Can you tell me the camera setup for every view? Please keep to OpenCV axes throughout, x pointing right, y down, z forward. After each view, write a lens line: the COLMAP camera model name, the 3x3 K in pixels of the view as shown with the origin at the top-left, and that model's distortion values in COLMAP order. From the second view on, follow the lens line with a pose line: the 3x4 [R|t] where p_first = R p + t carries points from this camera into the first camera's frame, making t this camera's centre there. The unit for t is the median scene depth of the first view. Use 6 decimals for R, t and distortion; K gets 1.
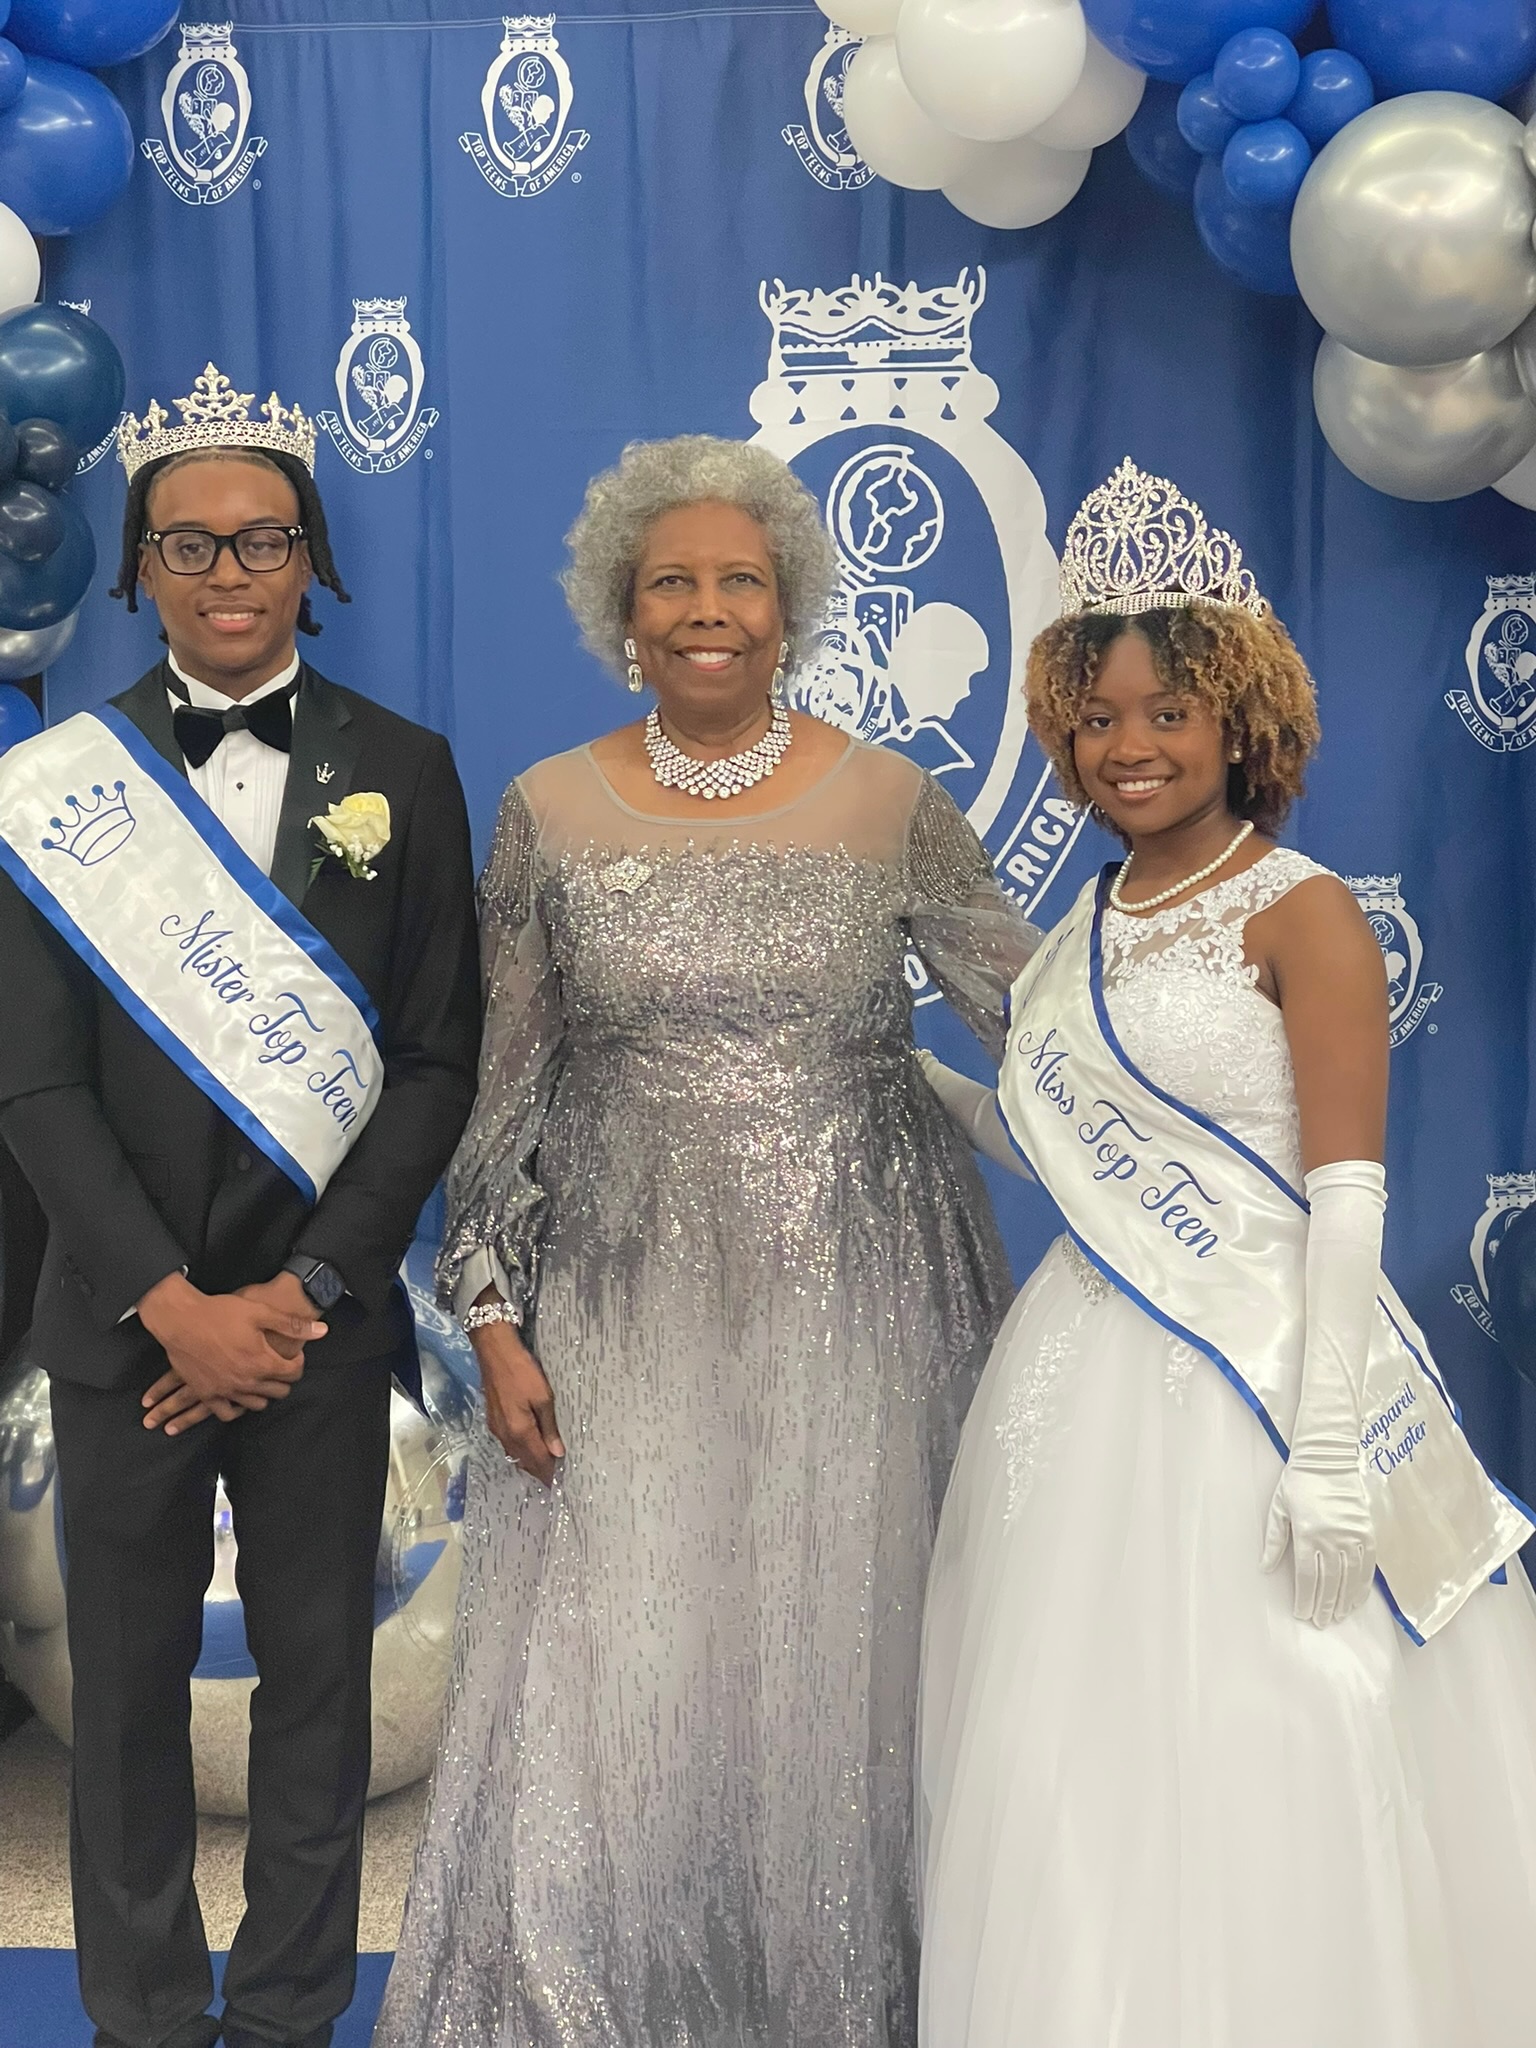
lens RADIAL K [[4052.9, 0, 771.9], [0, 4052.9, 1017.3], [0, 0, 1]] dist [0.236786, 0.000000]
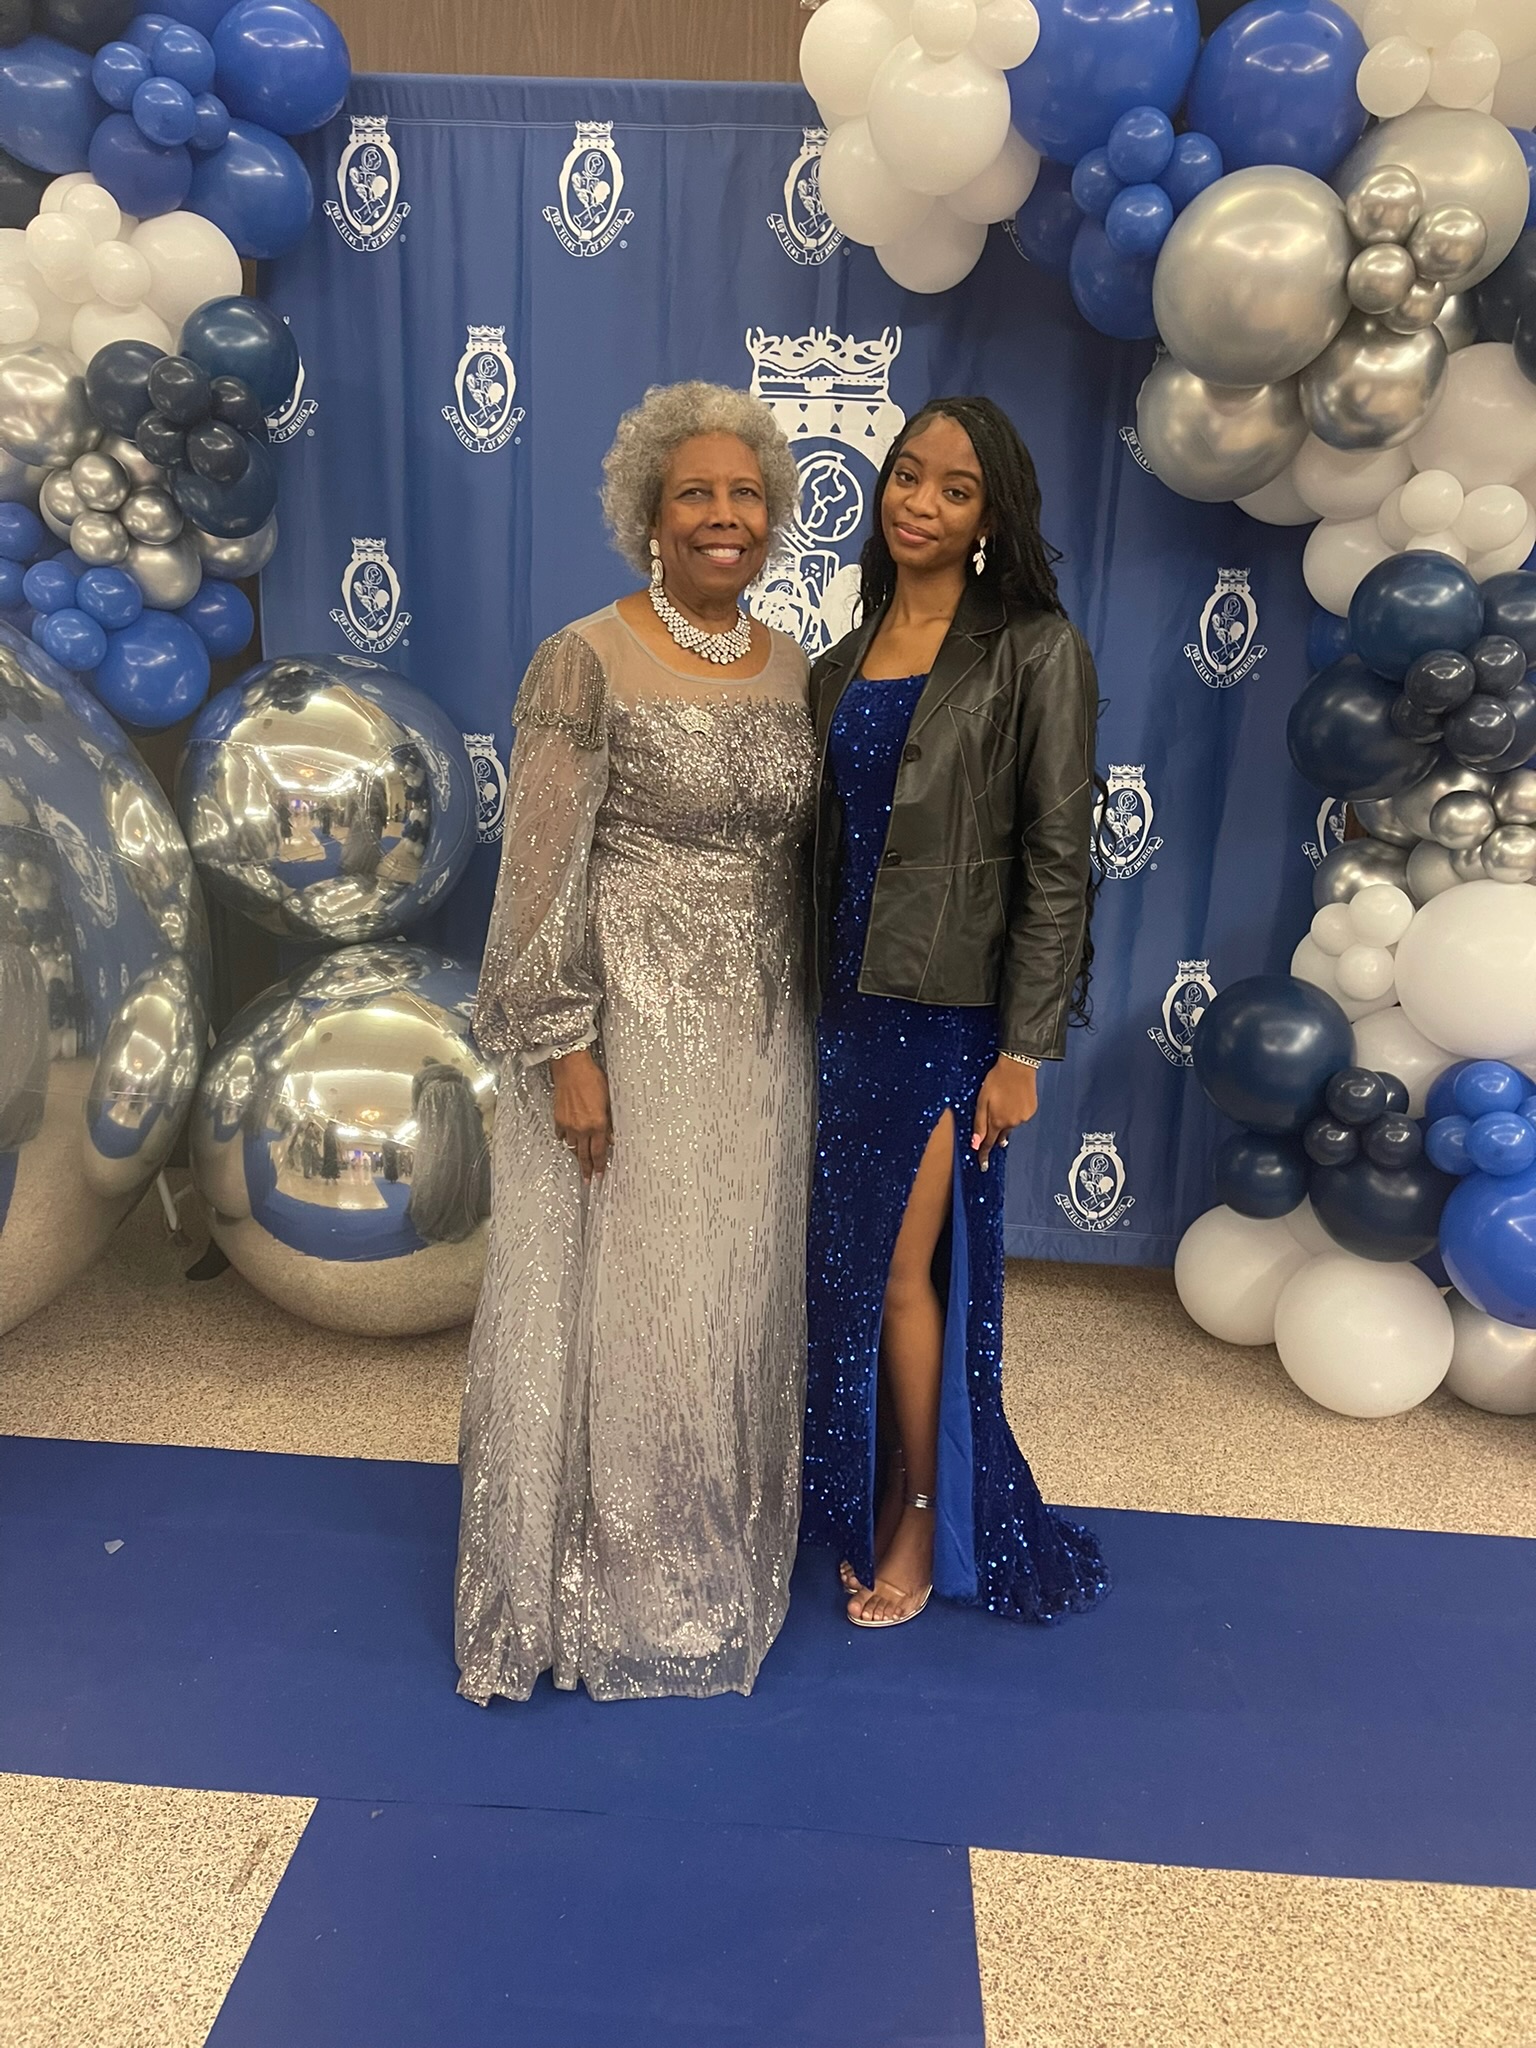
lens RADIAL K [[1518.1, 0, 807.8], [0, 1518.1, 1059.3], [0, 0, 1]] dist [0.047236, -0.030013]
pose [[0.995603, 0.040064, 0.084674, -0.017336], [-0.053004, 0.986242, 0.156581, -0.008655], [-0.077236, -0.160381, 0.984029, 0.416525]]
